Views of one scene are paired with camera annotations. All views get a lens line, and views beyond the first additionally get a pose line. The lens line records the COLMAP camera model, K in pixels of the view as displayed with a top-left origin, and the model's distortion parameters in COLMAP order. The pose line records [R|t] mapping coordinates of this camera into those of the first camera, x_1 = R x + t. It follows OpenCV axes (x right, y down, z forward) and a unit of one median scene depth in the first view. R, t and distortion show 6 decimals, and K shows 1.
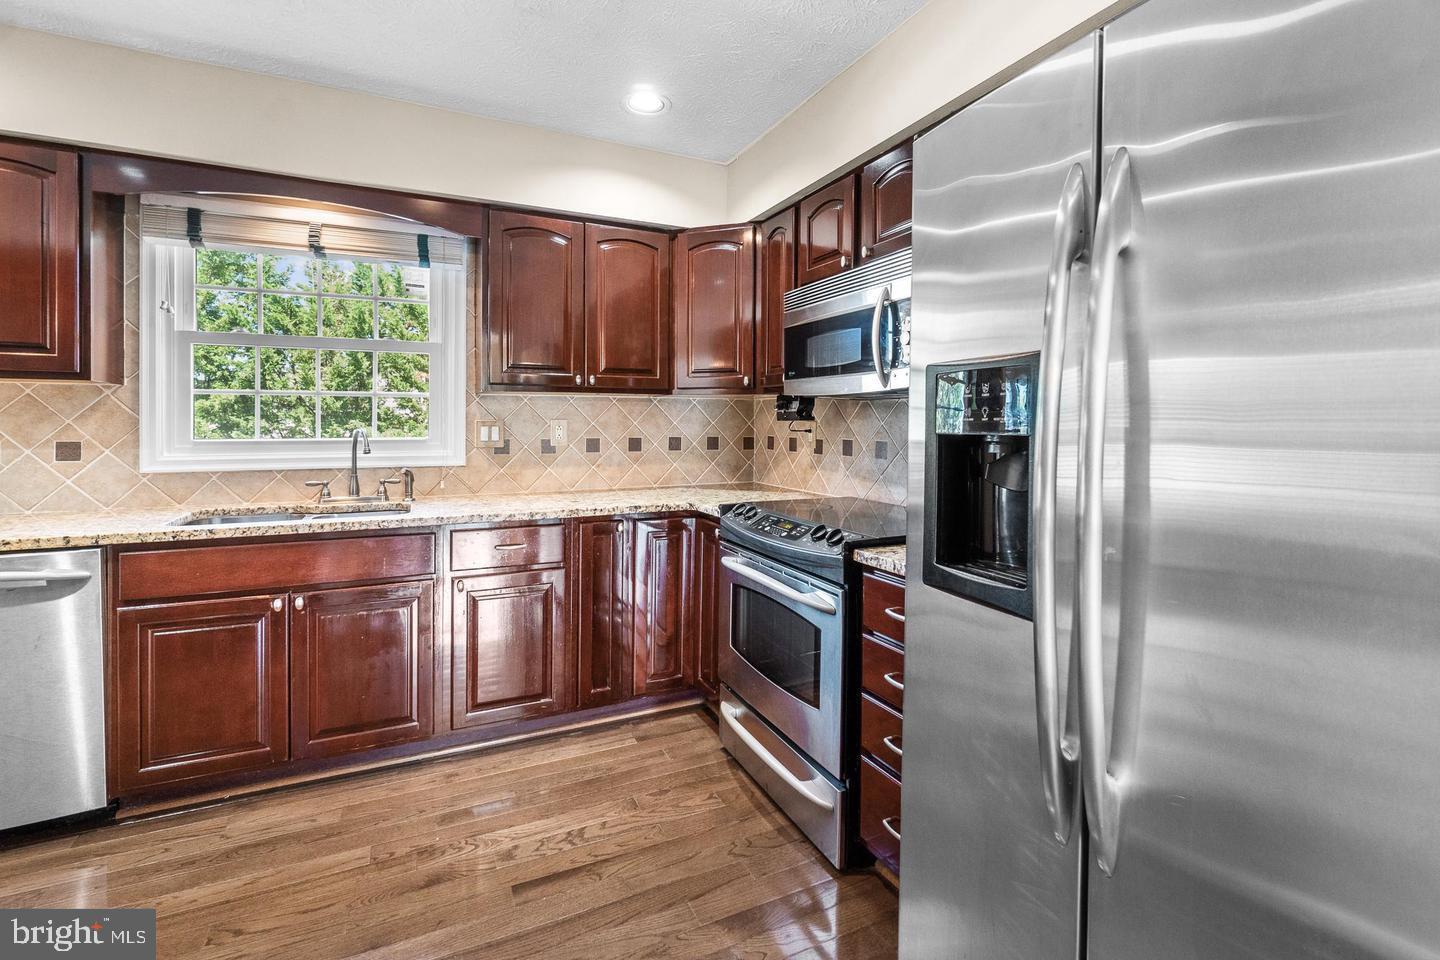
lens RADIAL K [[643.7, 0, 714.2], [0, 643.7, 425.7], [0, 0, 1]] dist [-0.012087, 0.001829]
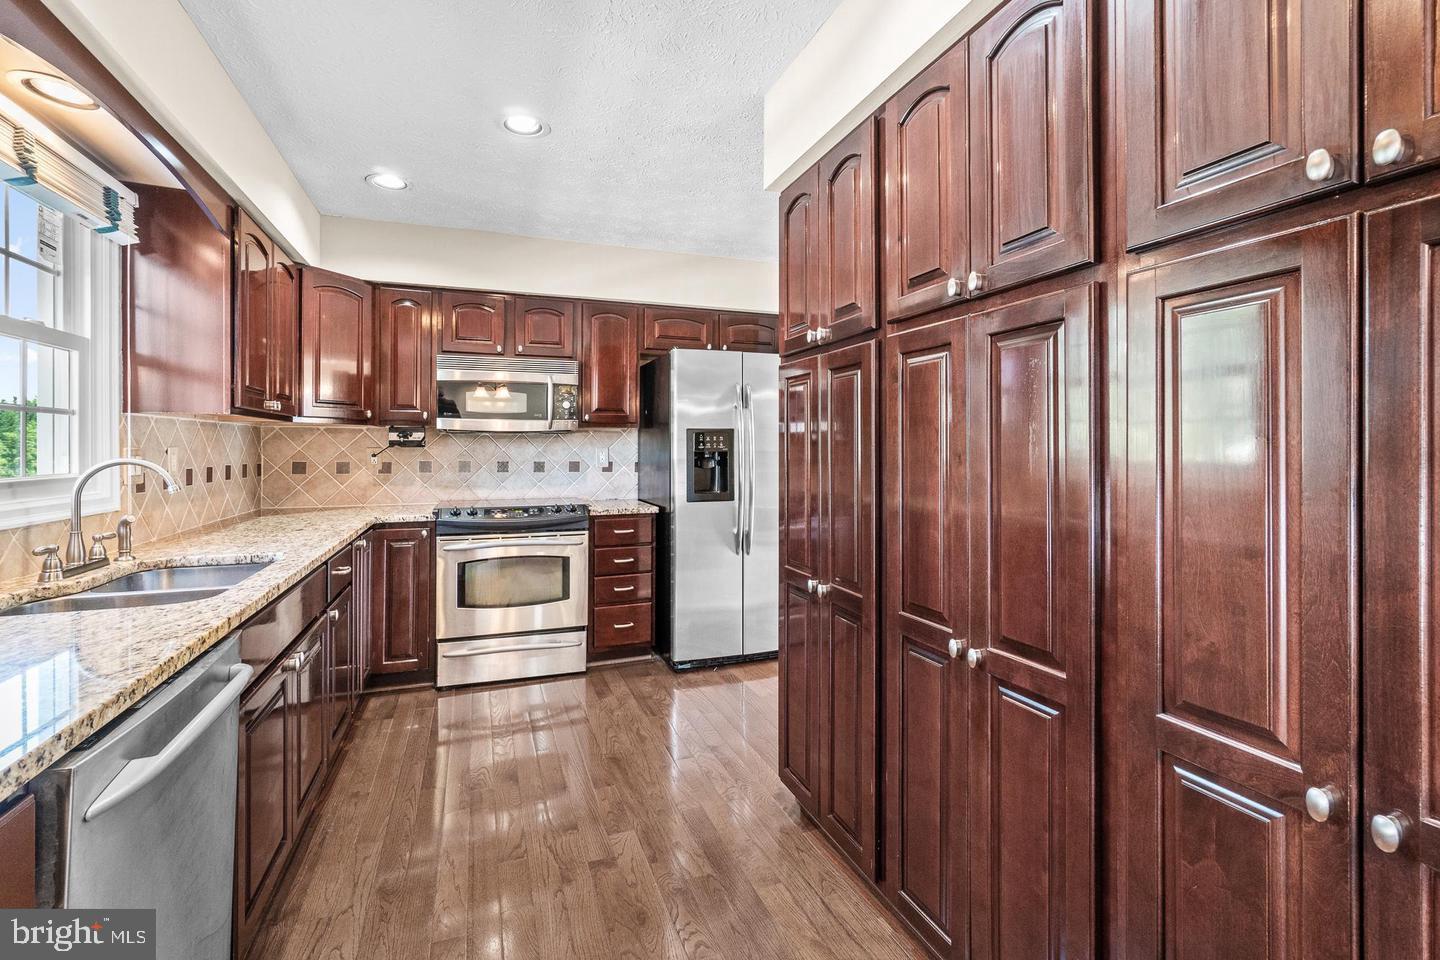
lens RADIAL K [[643.7, 0, 722.0], [0, 643.7, 440.0], [0, 0, 1]] dist [-0.012087, 0.001829]
pose [[0.062170, 0.007592, 0.998037, -1.282142], [0.007414, 0.999940, -0.008068, -0.008217], [-0.998038, 0.007902, 0.062110, 0.318927]]
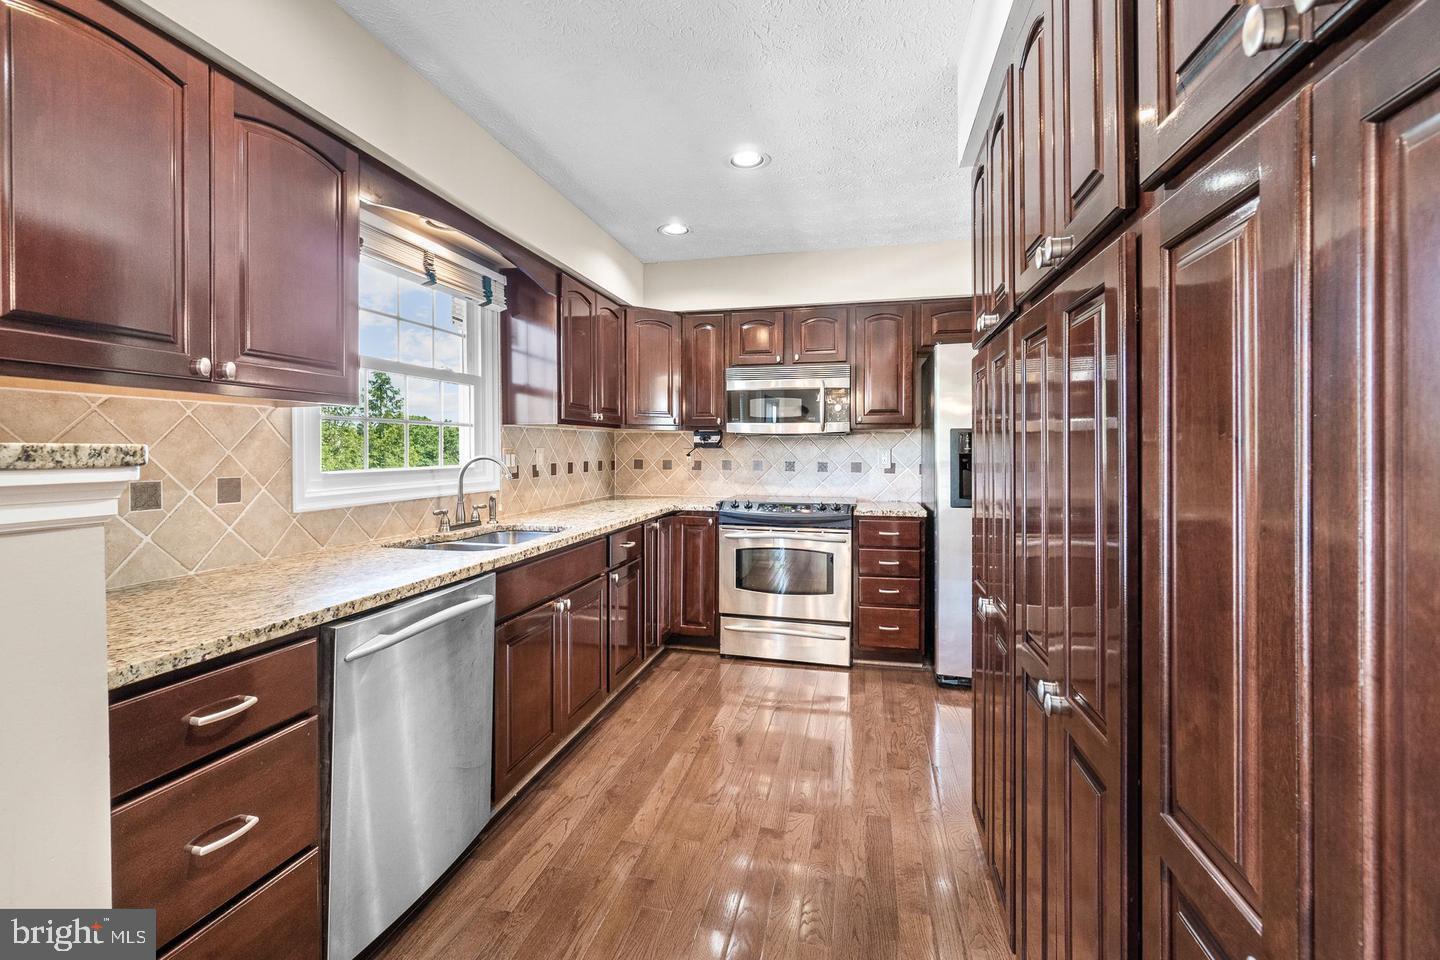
lens RADIAL K [[643.7, 0, 705.6], [0, 643.7, 446.0], [0, 0, 1]] dist [-0.012087, 0.001829]
pose [[0.625763, -0.000372, 0.780013, -1.222444], [0.005873, 0.999974, -0.004235, -0.007335], [-0.779991, 0.007232, 0.625749, 0.046410]]
